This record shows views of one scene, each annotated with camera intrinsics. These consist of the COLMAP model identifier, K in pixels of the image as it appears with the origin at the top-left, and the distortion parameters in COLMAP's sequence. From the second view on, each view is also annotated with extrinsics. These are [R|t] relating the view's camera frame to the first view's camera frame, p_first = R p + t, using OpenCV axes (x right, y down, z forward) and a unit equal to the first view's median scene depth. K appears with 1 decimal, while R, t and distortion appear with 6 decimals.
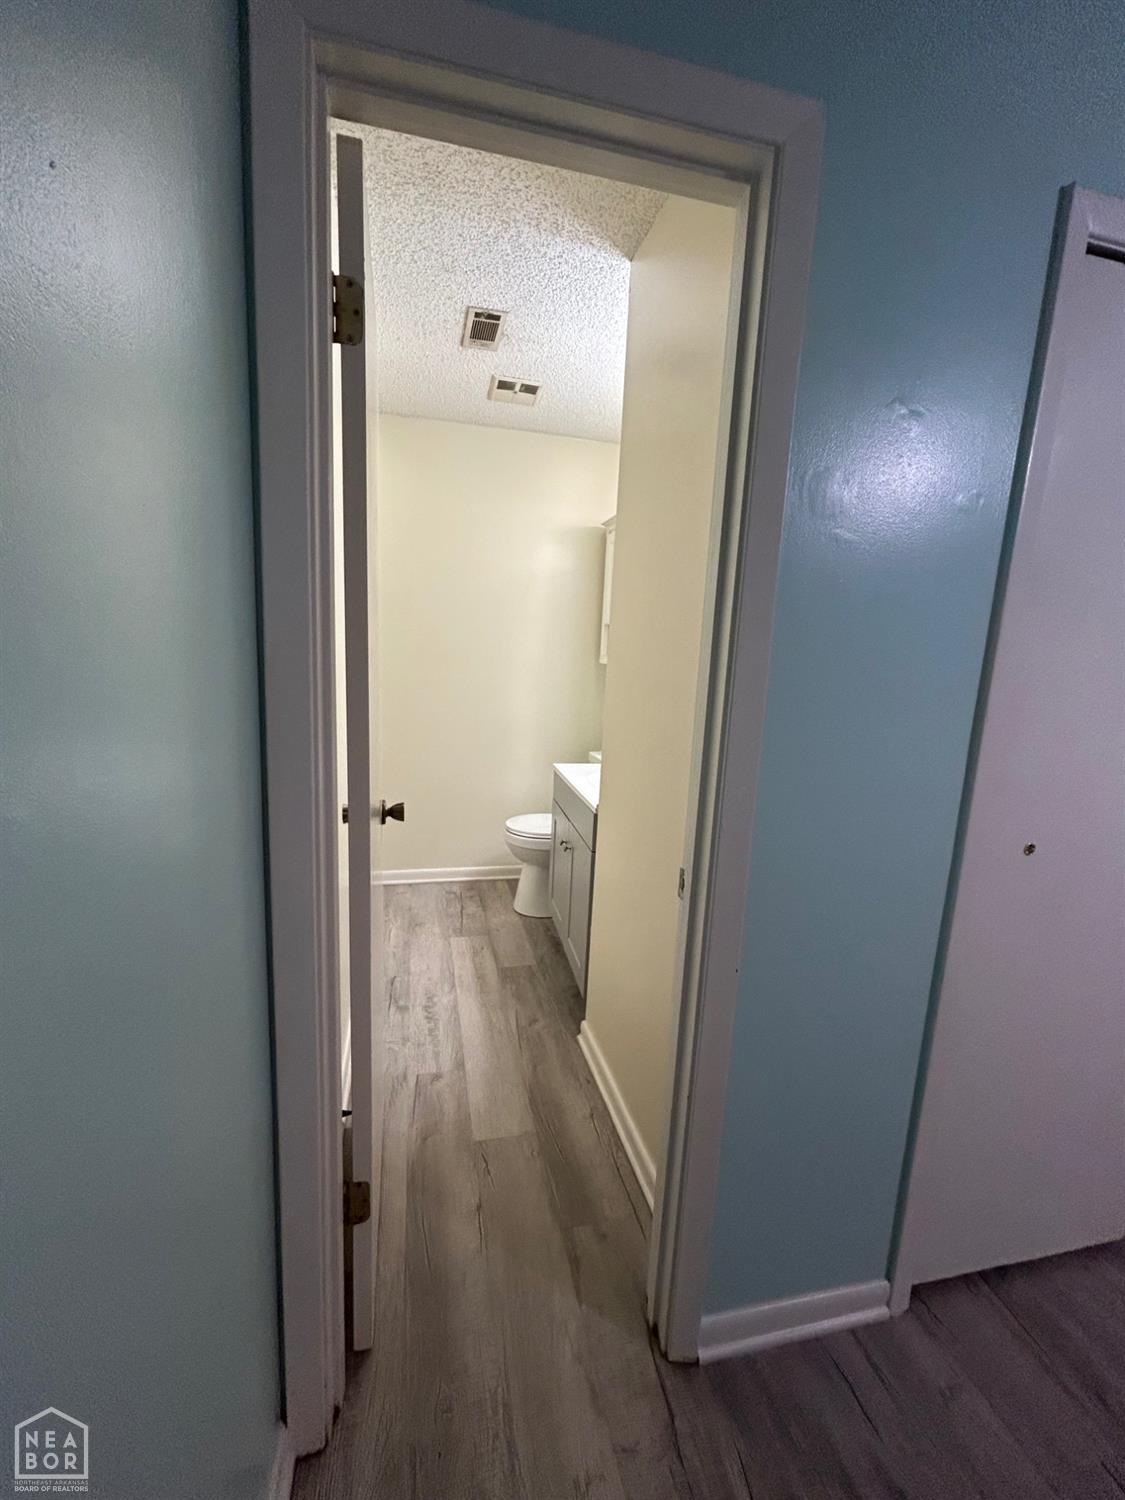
lens RADIAL K [[610.9, 0, 562.5], [0, 610.9, 750.0], [0, 0, 1]] dist [0.000307, 0.001285]
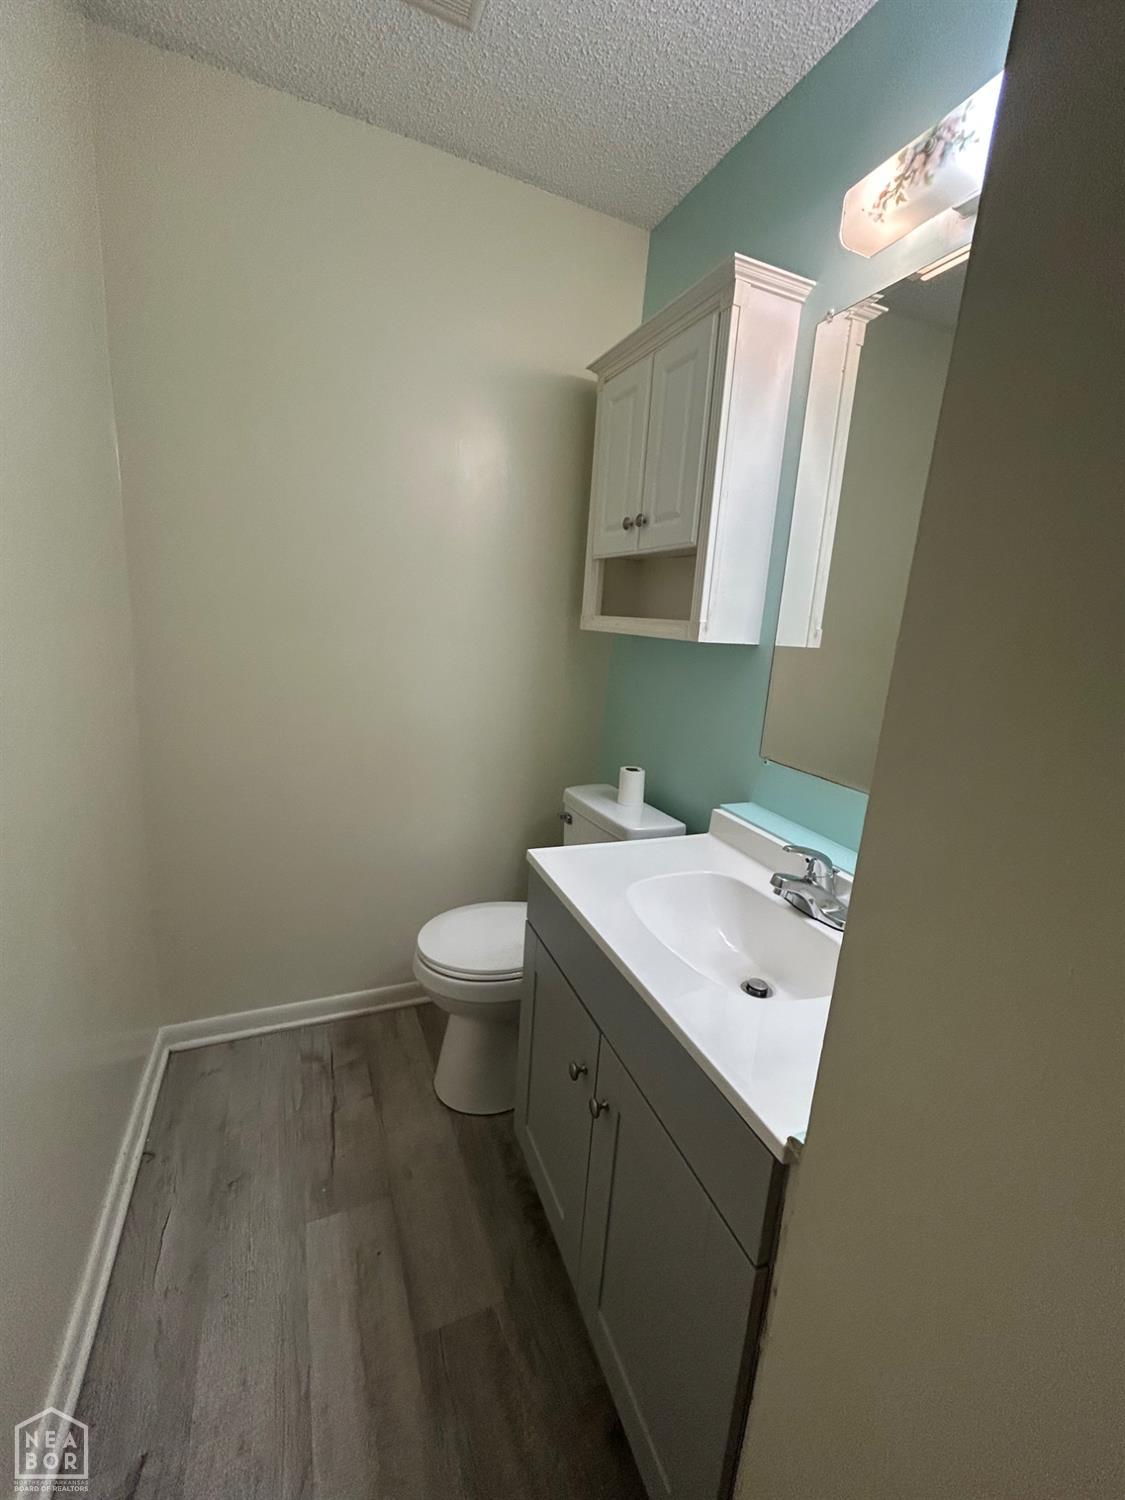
lens RADIAL K [[610.9, 0, 562.5], [0, 610.9, 750.0], [0, 0, 1]] dist [0.000307, 0.001285]
pose [[0.982966, -0.010500, 0.183488, -0.069572], [0.000152, 0.998413, 0.056319, -0.075000], [-0.183788, -0.055331, 0.981407, 0.501712]]
